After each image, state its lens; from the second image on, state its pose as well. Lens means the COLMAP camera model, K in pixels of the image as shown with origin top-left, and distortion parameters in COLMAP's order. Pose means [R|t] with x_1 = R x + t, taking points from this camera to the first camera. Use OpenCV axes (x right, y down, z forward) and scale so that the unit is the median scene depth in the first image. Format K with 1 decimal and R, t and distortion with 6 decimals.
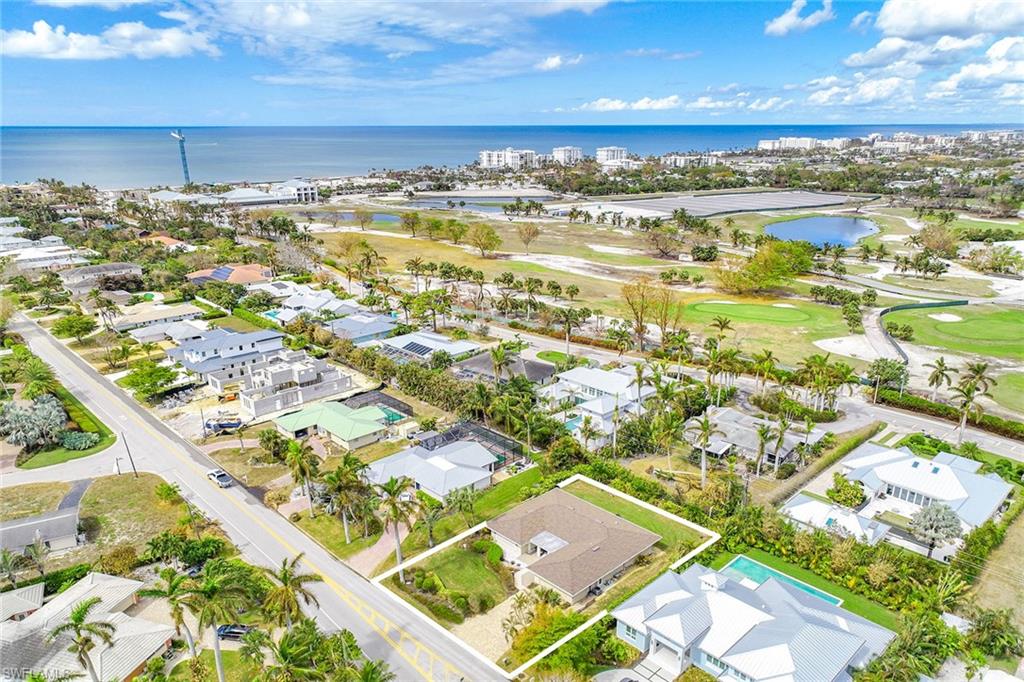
lens RADIAL K [[718.8, 0, 505.5], [0, 718.8, 357.4], [0, 0, 1]] dist [-0.000875, 0.020162]
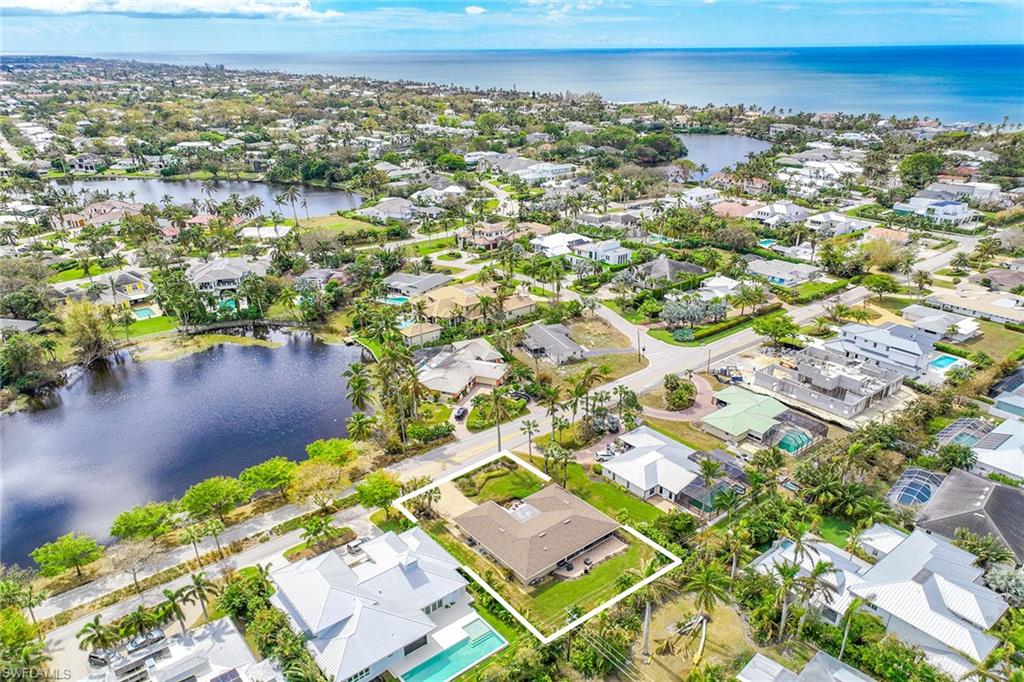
lens RADIAL K [[718.8, 0, 508.0], [0, 718.8, 360.0], [0, 0, 1]] dist [-0.000875, 0.020162]
pose [[-0.082266, 0.400656, -0.912528, 0.606625], [-0.303380, 0.862108, 0.405869, -0.251773], [0.949312, 0.310232, 0.050629, 0.486977]]
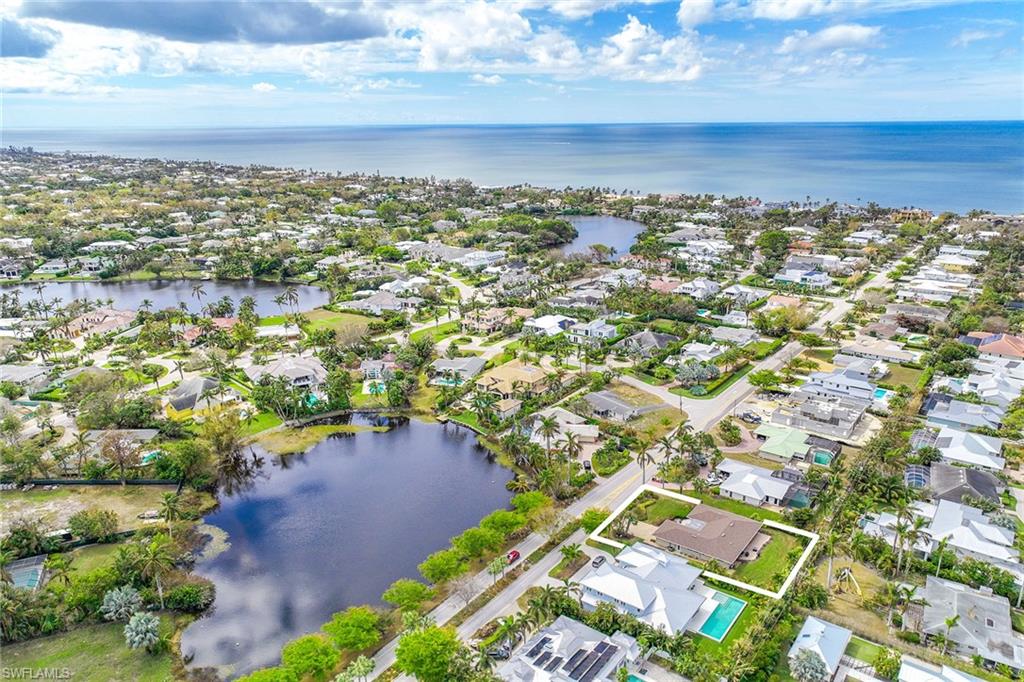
lens RADIAL K [[718.8, 0, 509.3], [0, 718.8, 338.4], [0, 0, 1]] dist [-0.000875, 0.020162]
pose [[0.158327, 0.284862, -0.945403, 0.850264], [-0.299955, 0.926105, 0.228814, -0.233392], [0.940723, 0.247351, 0.232074, 0.052341]]
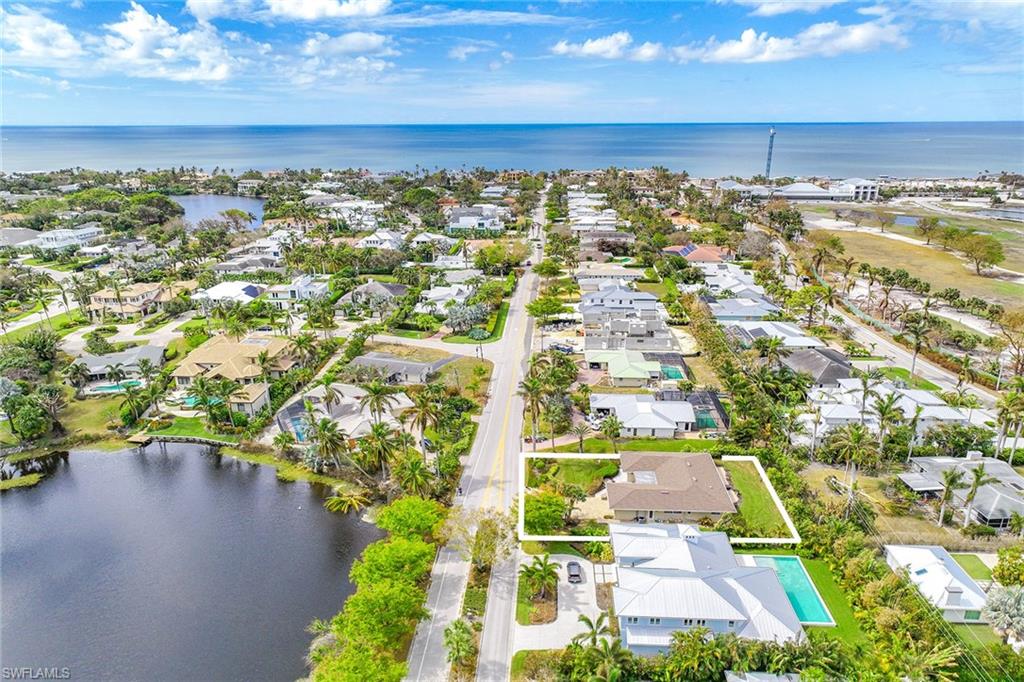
lens RADIAL K [[718.8, 0, 509.2], [0, 718.8, 347.3], [0, 0, 1]] dist [-0.000875, 0.020162]
pose [[0.677241, 0.220791, -0.701851, 0.401585], [-0.226251, 0.970186, 0.086888, -0.001359], [0.700111, 0.099950, 0.707004, -0.006081]]
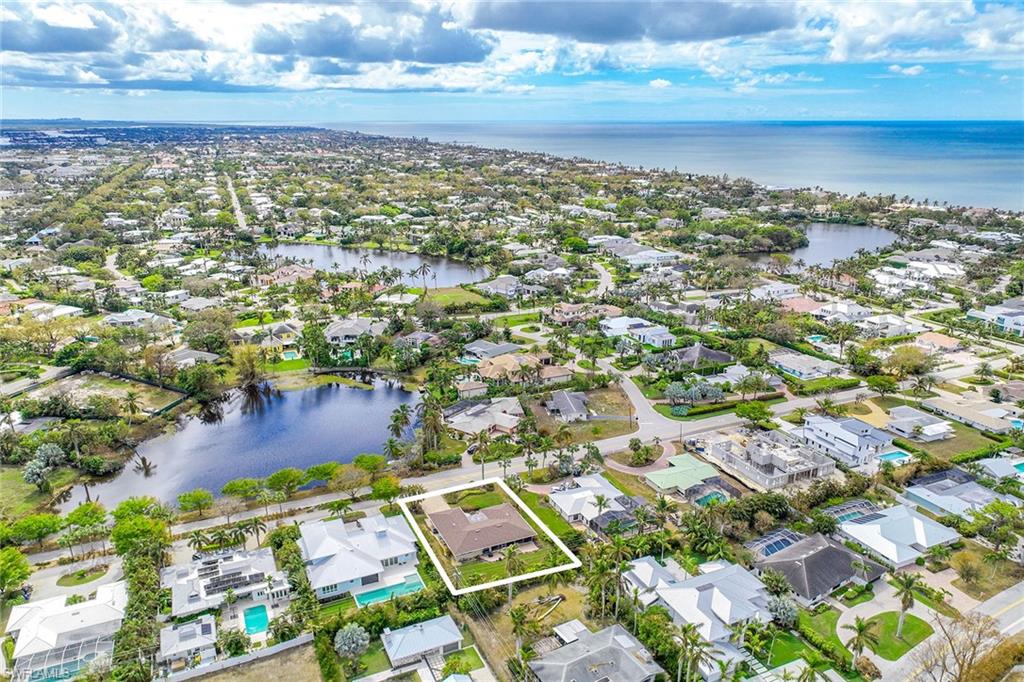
lens RADIAL K [[718.8, 0, 509.6], [0, 718.8, 337.4], [0, 0, 1]] dist [-0.000875, 0.020162]
pose [[-0.325851, 0.276366, -0.904126, 0.852149], [-0.293693, 0.879416, 0.374662, -0.456640], [0.898647, 0.387619, -0.205392, 0.731549]]
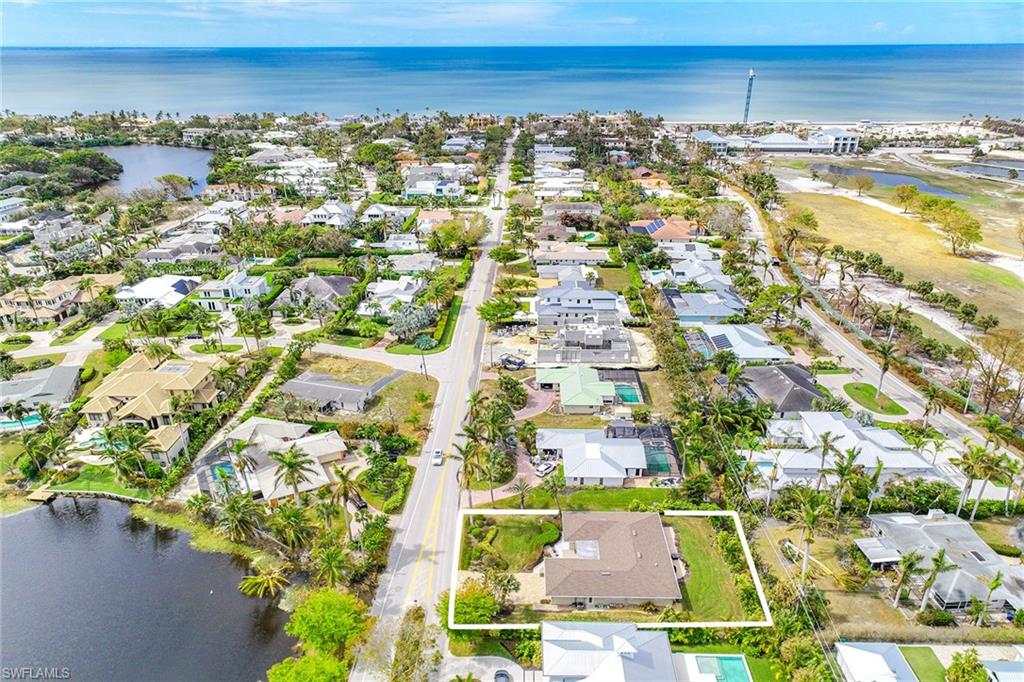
lens RADIAL K [[718.8, 0, 509.5], [0, 718.8, 380.8], [0, 0, 1]] dist [-0.000875, 0.020162]
pose [[0.702696, 0.301417, -0.644490, 0.352140], [-0.218699, 0.953480, 0.207477, -0.110237], [0.677045, -0.004844, 0.735926, 0.068048]]
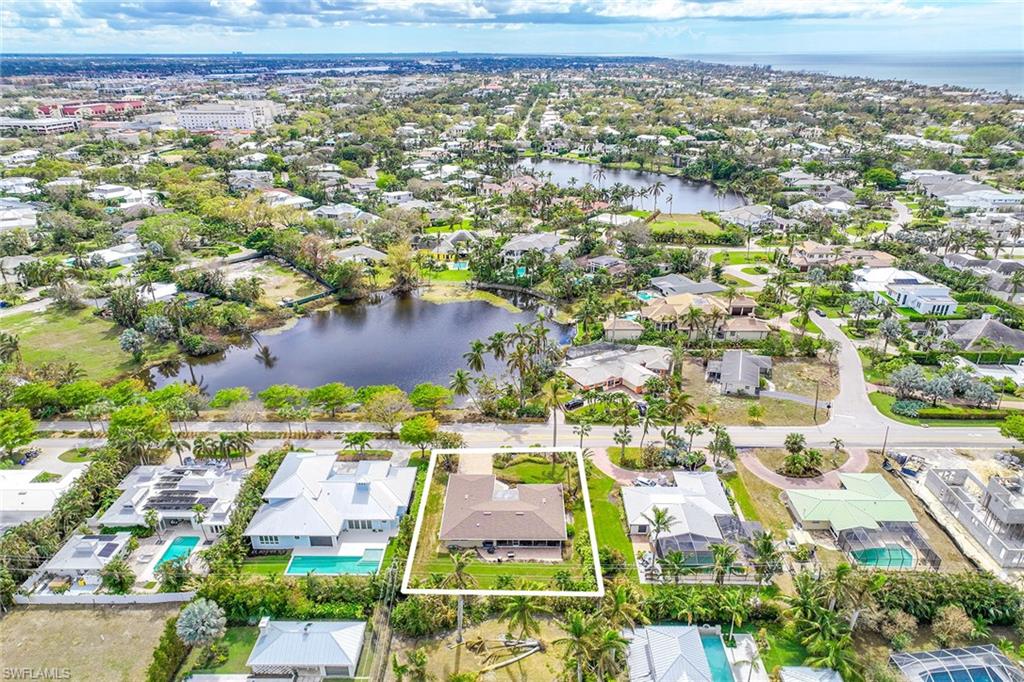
lens RADIAL K [[718.8, 0, 514.2], [0, 718.8, 351.5], [0, 0, 1]] dist [-0.000875, 0.020162]
pose [[-0.698784, 0.280591, -0.658004, 0.465400], [-0.217574, 0.792906, 0.569176, -0.379295], [0.681441, 0.540896, -0.493021, 0.868407]]
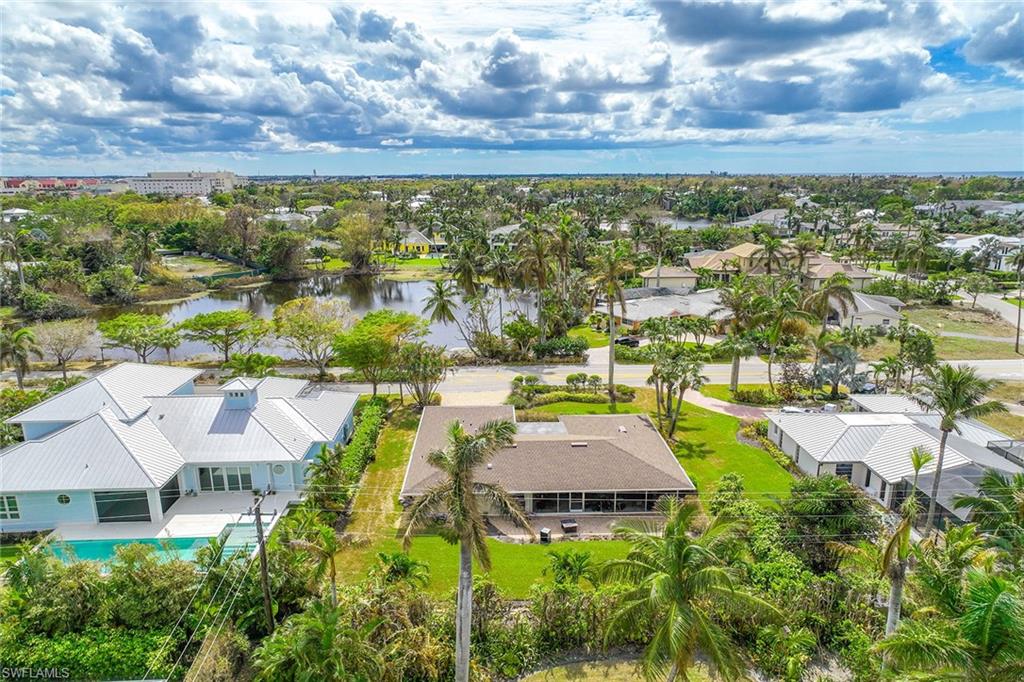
lens RADIAL K [[718.8, 0, 510.4], [0, 718.8, 338.1], [0, 0, 1]] dist [-0.000875, 0.020162]
pose [[-0.668733, 0.176268, -0.722306, 0.293191], [-0.224233, 0.878441, 0.421972, -0.036132], [0.708883, 0.444152, -0.547918, 0.748141]]
